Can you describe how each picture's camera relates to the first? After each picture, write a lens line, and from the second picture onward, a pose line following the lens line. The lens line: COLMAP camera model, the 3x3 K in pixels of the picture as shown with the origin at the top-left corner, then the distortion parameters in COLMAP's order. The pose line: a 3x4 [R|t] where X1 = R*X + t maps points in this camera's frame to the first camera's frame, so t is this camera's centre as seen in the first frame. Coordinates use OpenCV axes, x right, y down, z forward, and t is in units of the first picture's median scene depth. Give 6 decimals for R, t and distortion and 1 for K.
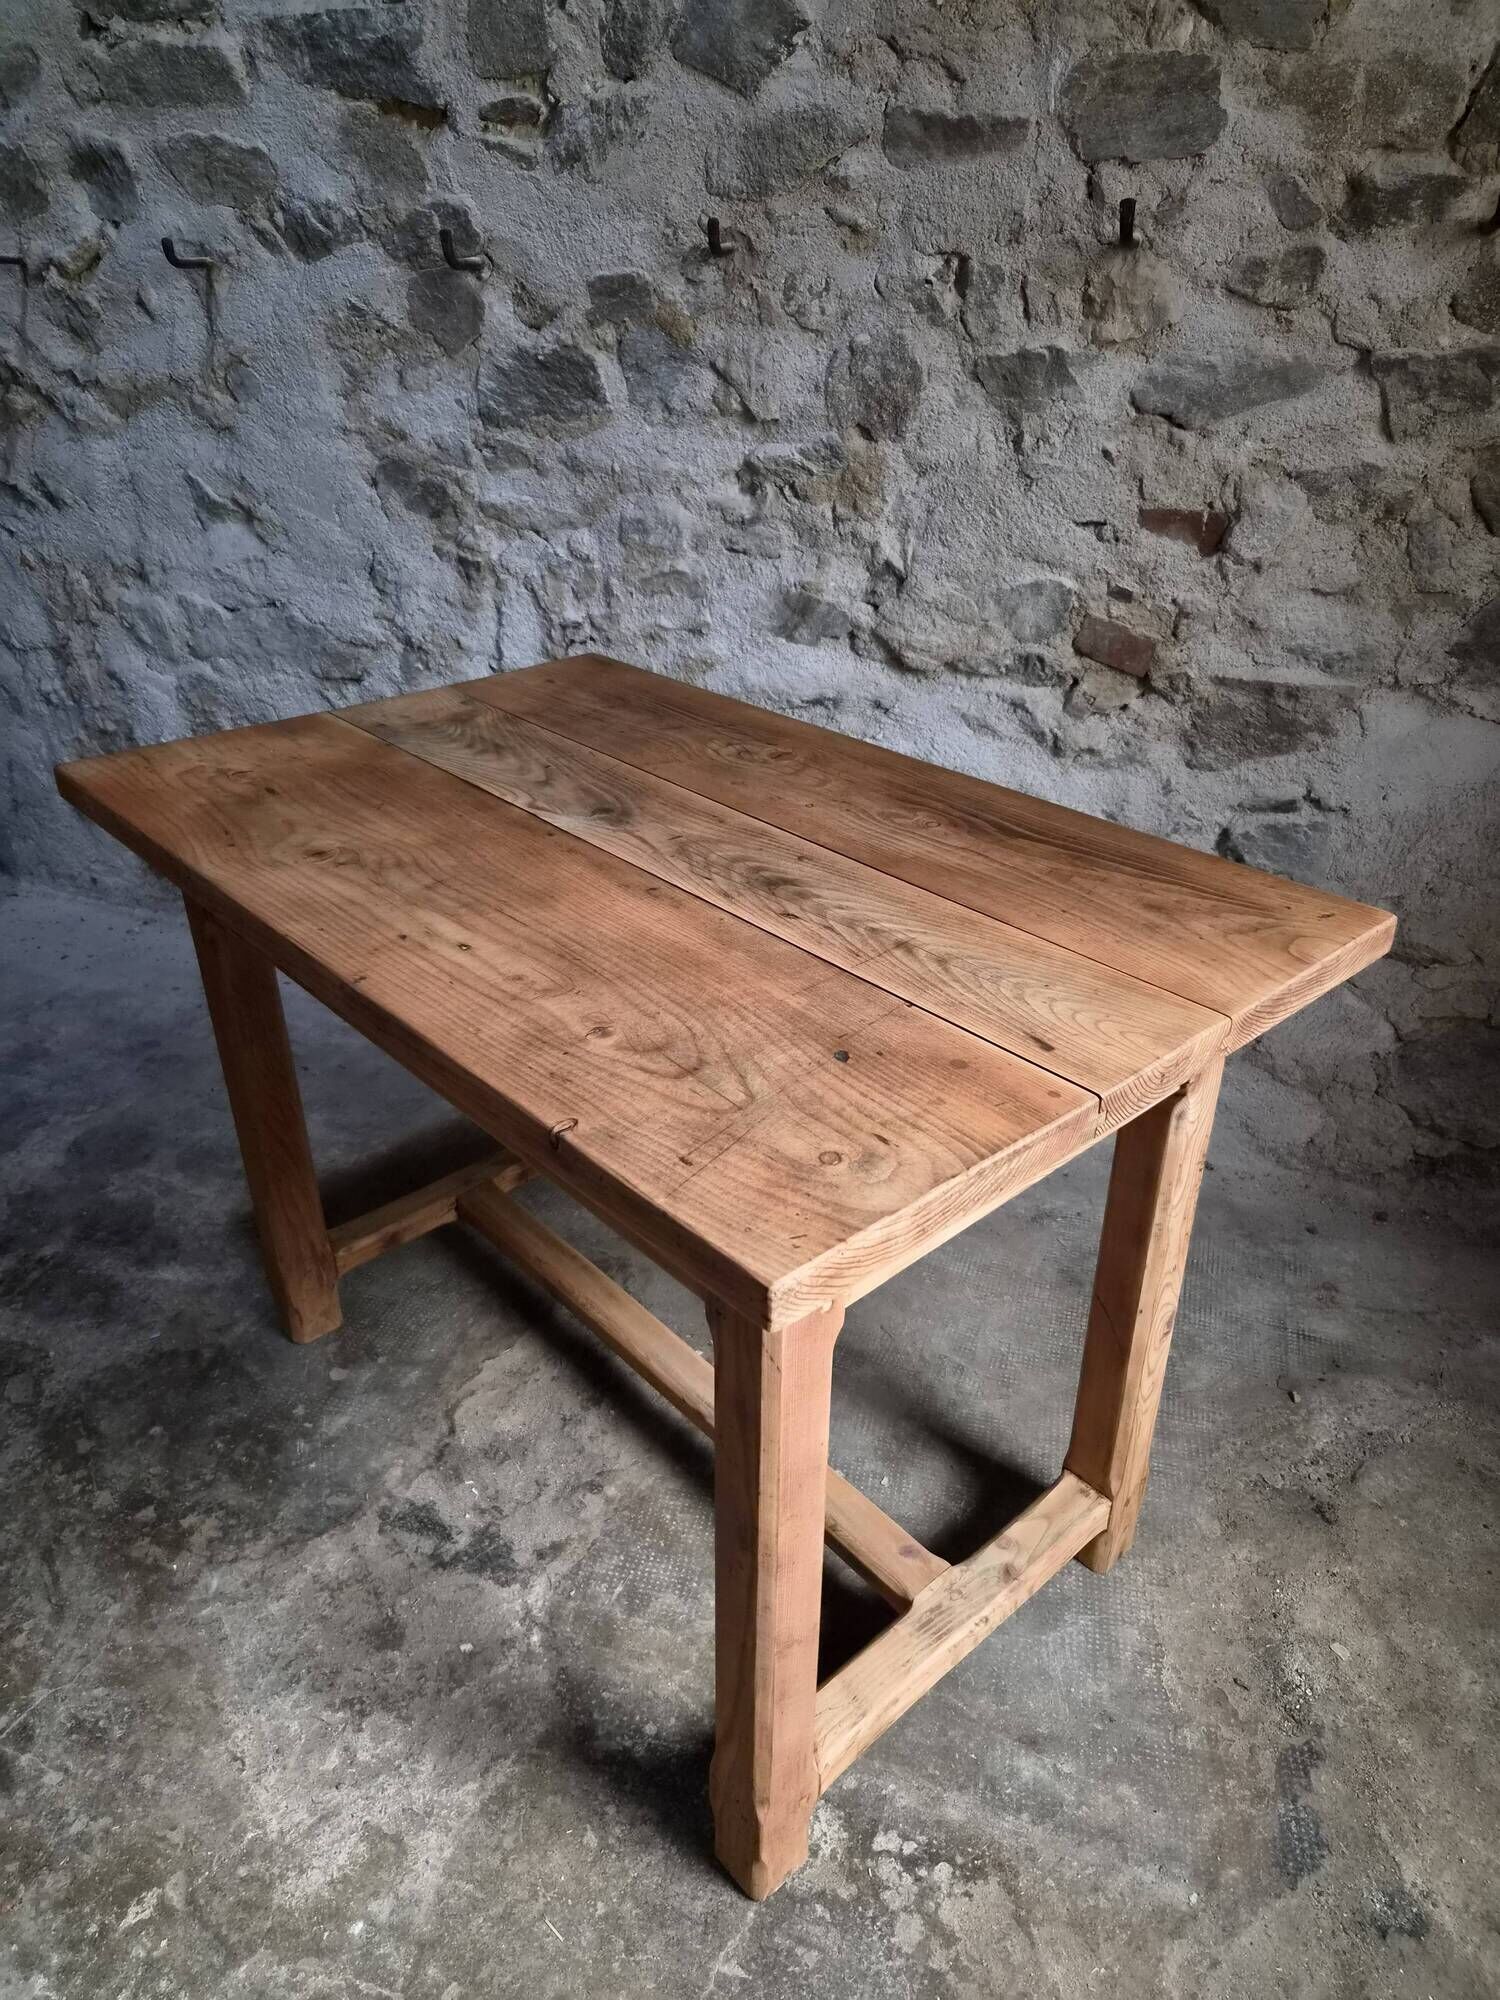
lens RADIAL K [[1338.0, 0, 746.0], [0, 1338.0, 997.5], [0, 0, 1]] dist [0.062133, -0.048061]
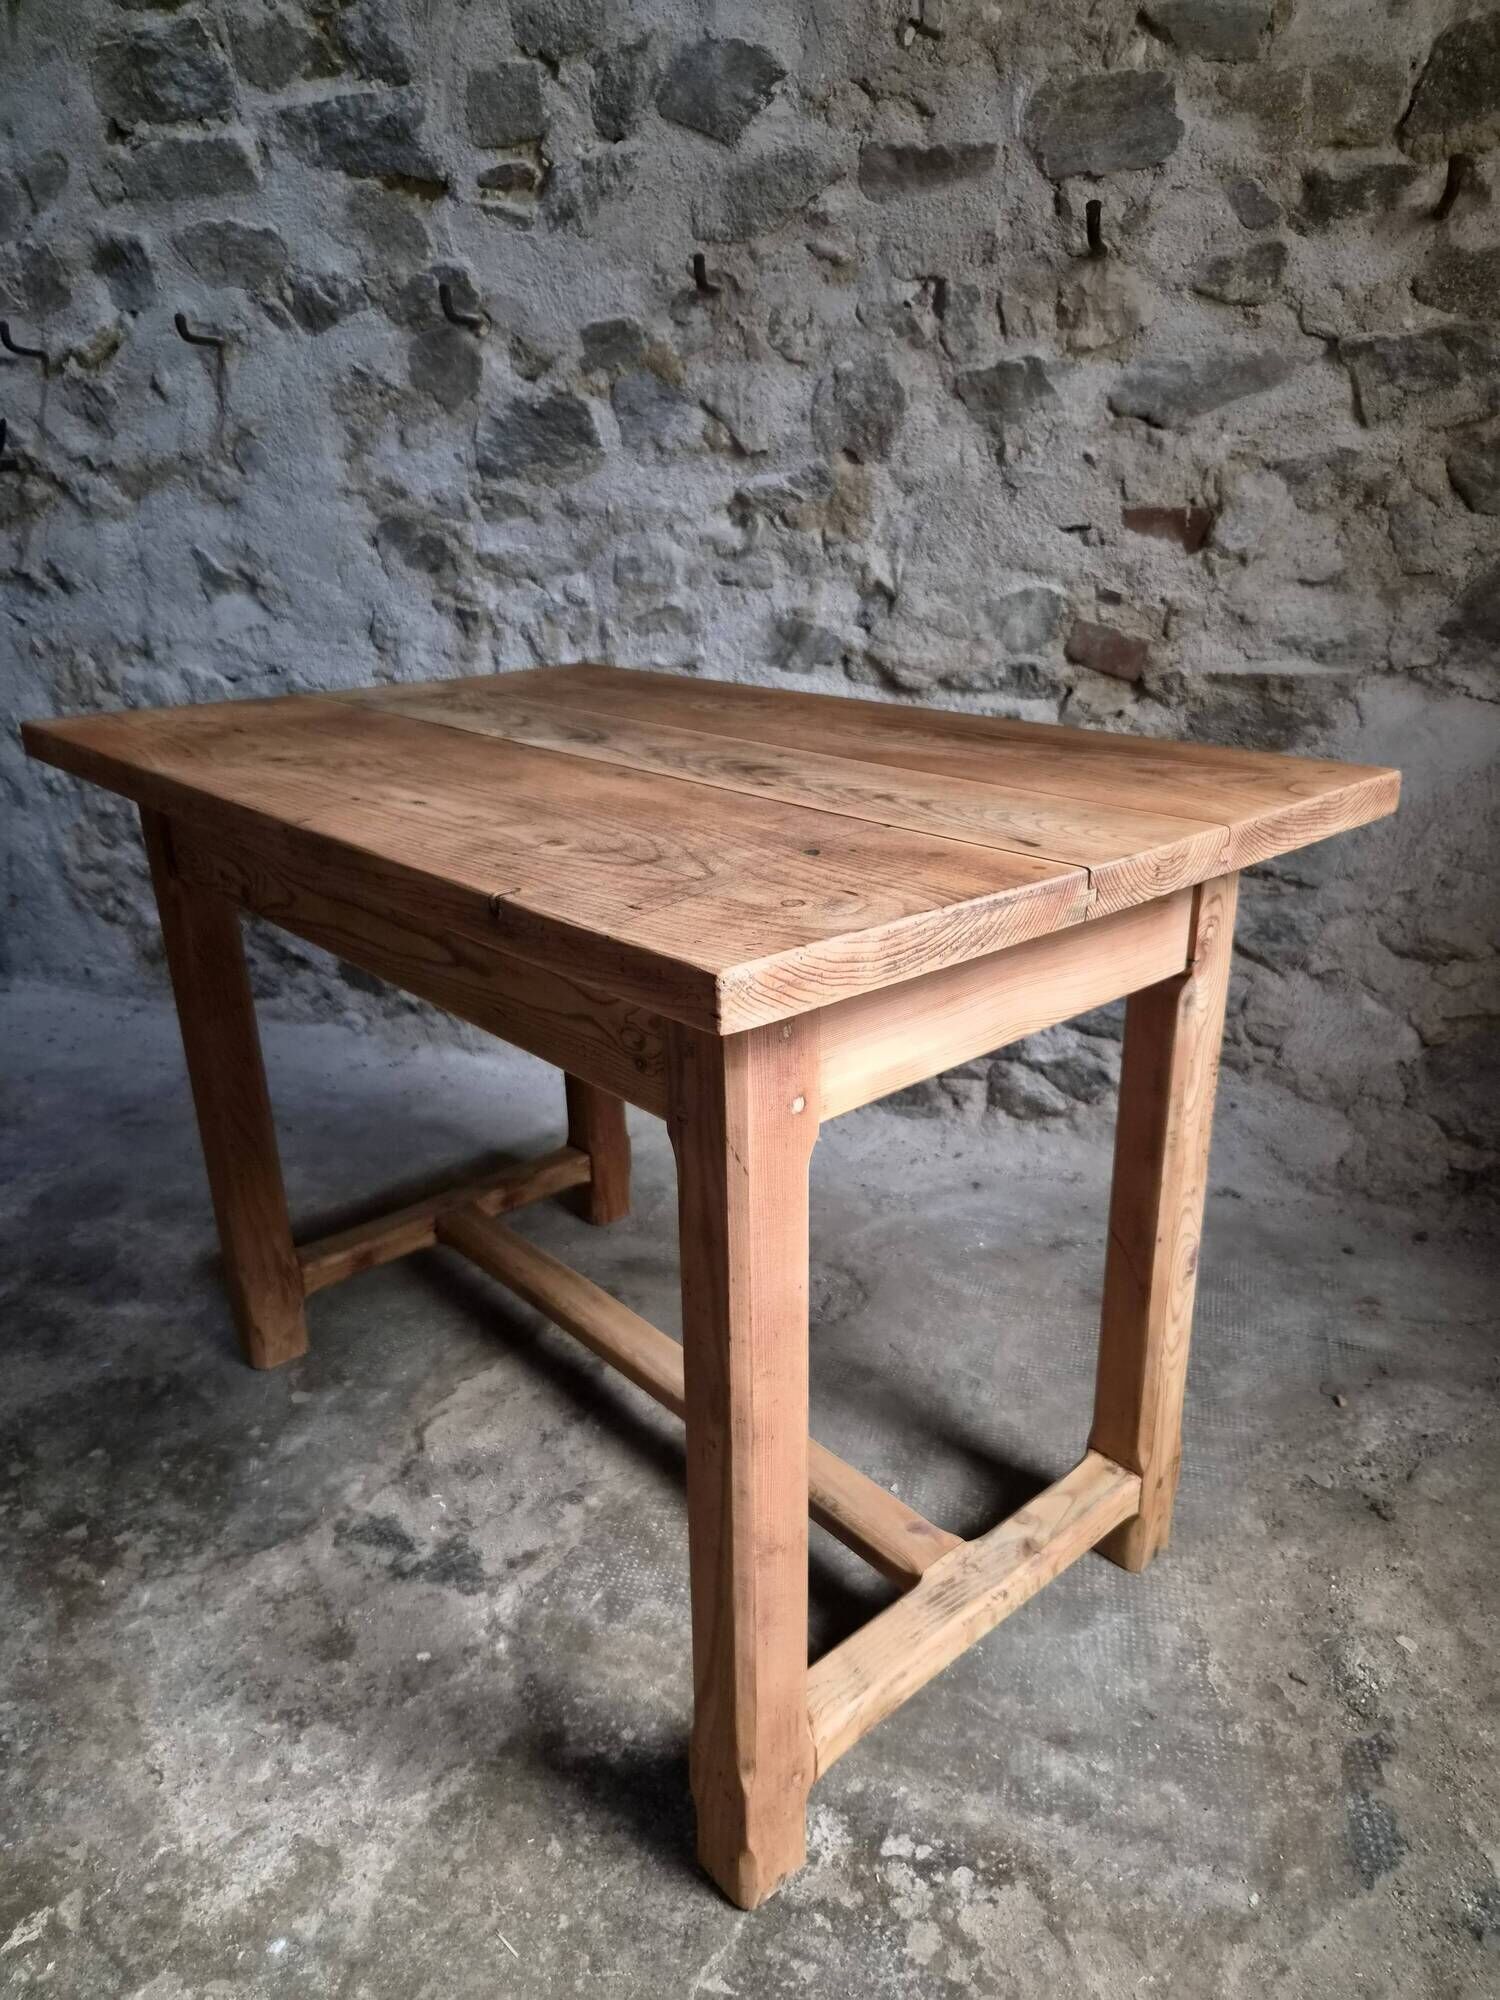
lens RADIAL K [[1347.2, 0, 769.4], [0, 1347.2, 1012.3], [0, 0, 1]] dist [0.056985, -0.046646]
pose [[0.999880, -0.015468, 0.000368, 0.020071], [0.015371, 0.990318, -0.137964, 0.142889], [0.001770, 0.137953, 0.990437, 0.043751]]
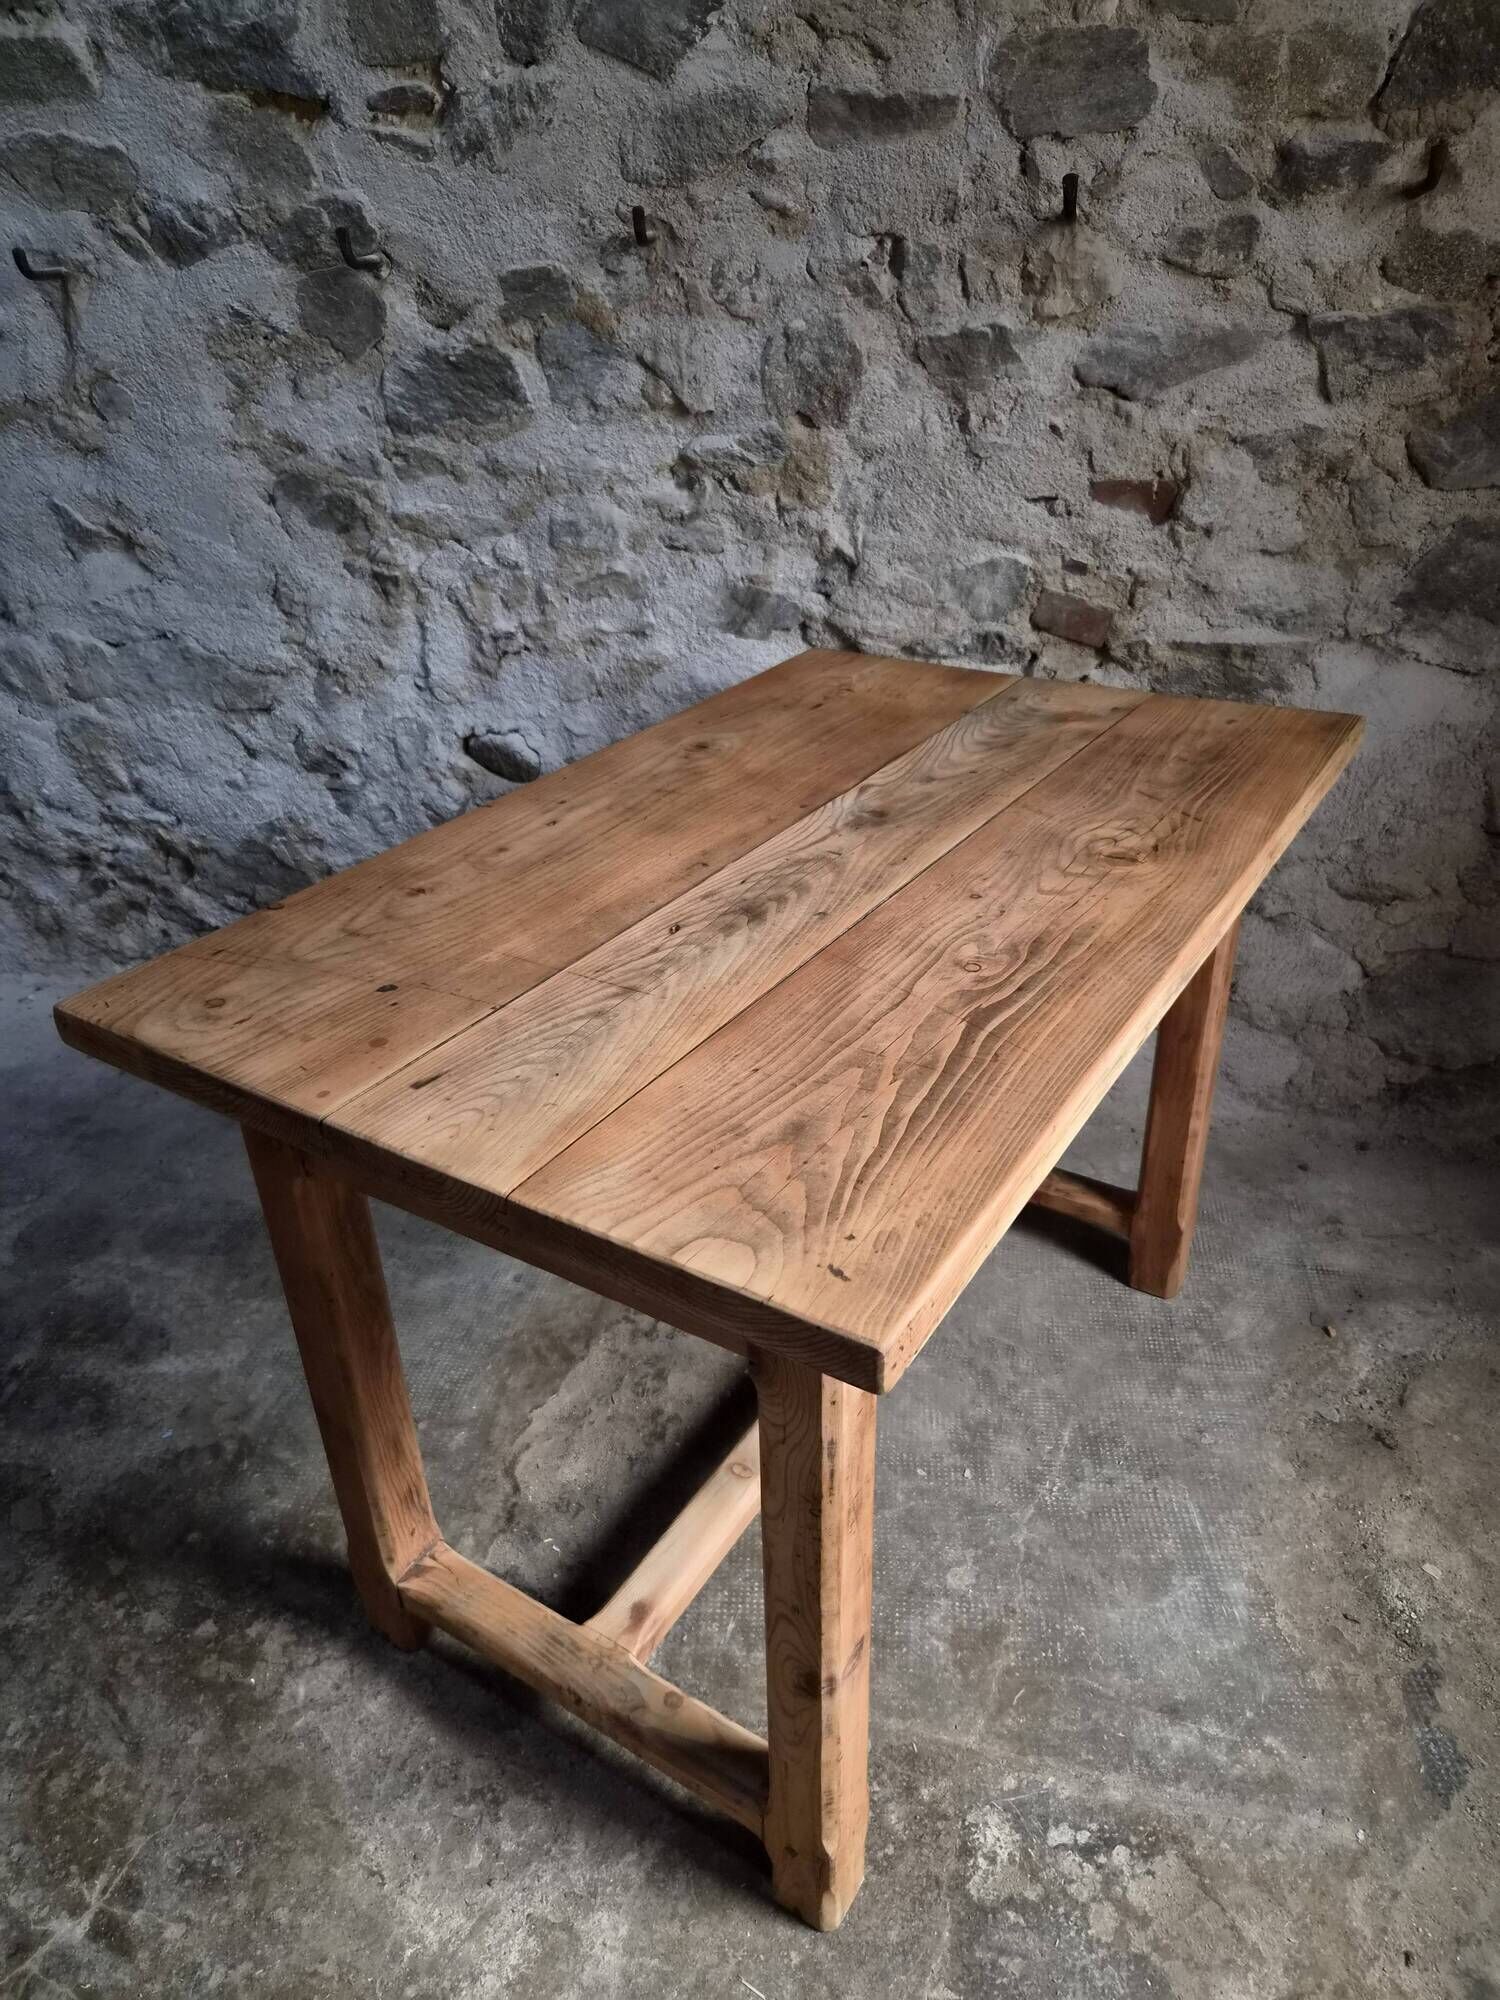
lens RADIAL K [[1343.0, 0, 766.6], [0, 1343.0, 997.3], [0, 0, 1]] dist [0.060976, -0.048189]
pose [[0.986319, -0.107145, 0.125278, -0.112619], [0.105835, 0.994237, 0.017090, -0.020663], [-0.126387, -0.003598, 0.991975, 0.023406]]
